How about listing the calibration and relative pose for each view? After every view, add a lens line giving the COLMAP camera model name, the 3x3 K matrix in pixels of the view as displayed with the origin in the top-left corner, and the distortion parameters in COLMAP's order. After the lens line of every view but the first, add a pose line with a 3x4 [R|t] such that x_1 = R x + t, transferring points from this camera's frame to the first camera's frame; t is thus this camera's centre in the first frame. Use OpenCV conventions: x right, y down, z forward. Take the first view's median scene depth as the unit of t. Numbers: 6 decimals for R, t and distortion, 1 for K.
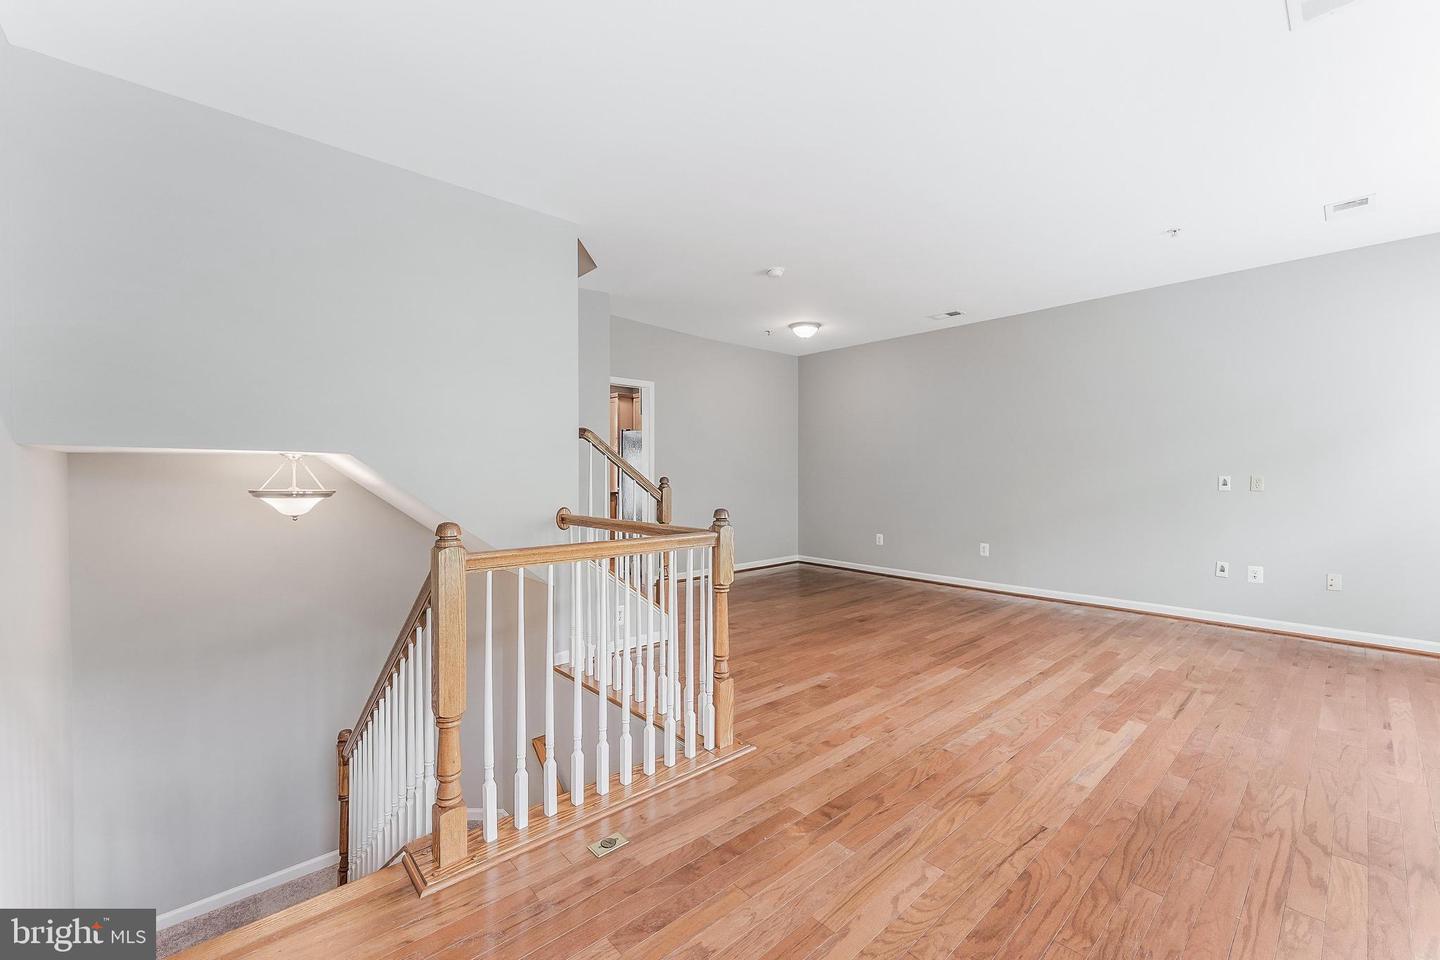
lens RADIAL K [[585.4, 0, 712.6], [0, 585.4, 473.2], [0, 0, 1]] dist [0.001664, -0.000457]
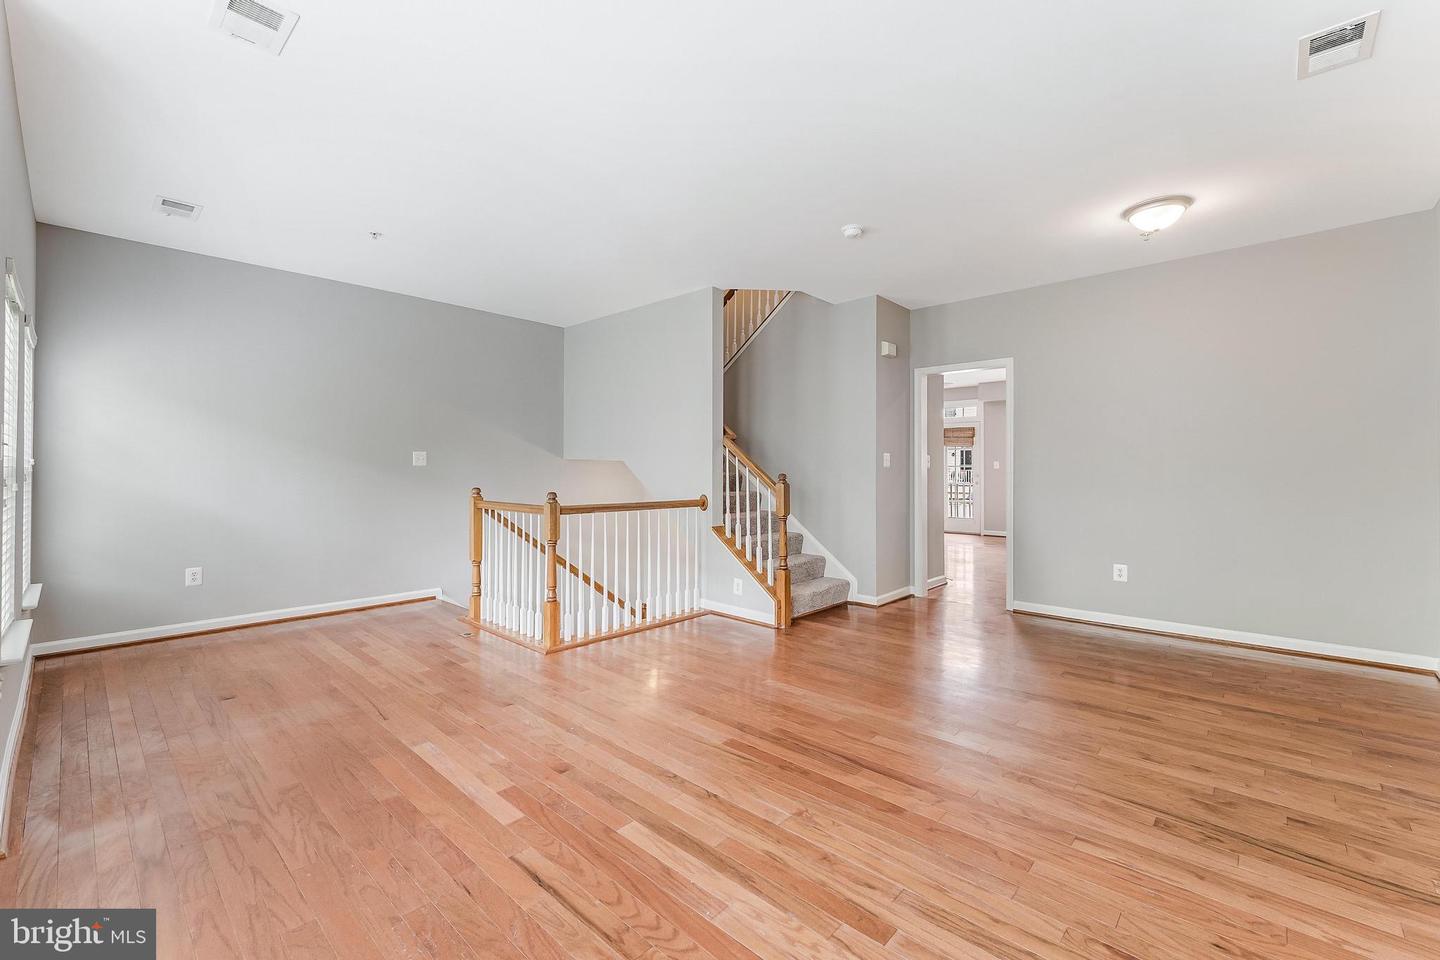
lens RADIAL K [[585.4, 0, 712.7], [0, 585.4, 475.7], [0, 0, 1]] dist [0.001664, -0.000457]
pose [[0.096895, 0.009979, -0.995245, 1.284769], [-0.000272, 0.999950, 0.010000, 0.002892], [0.995295, -0.000698, 0.096893, 1.037308]]
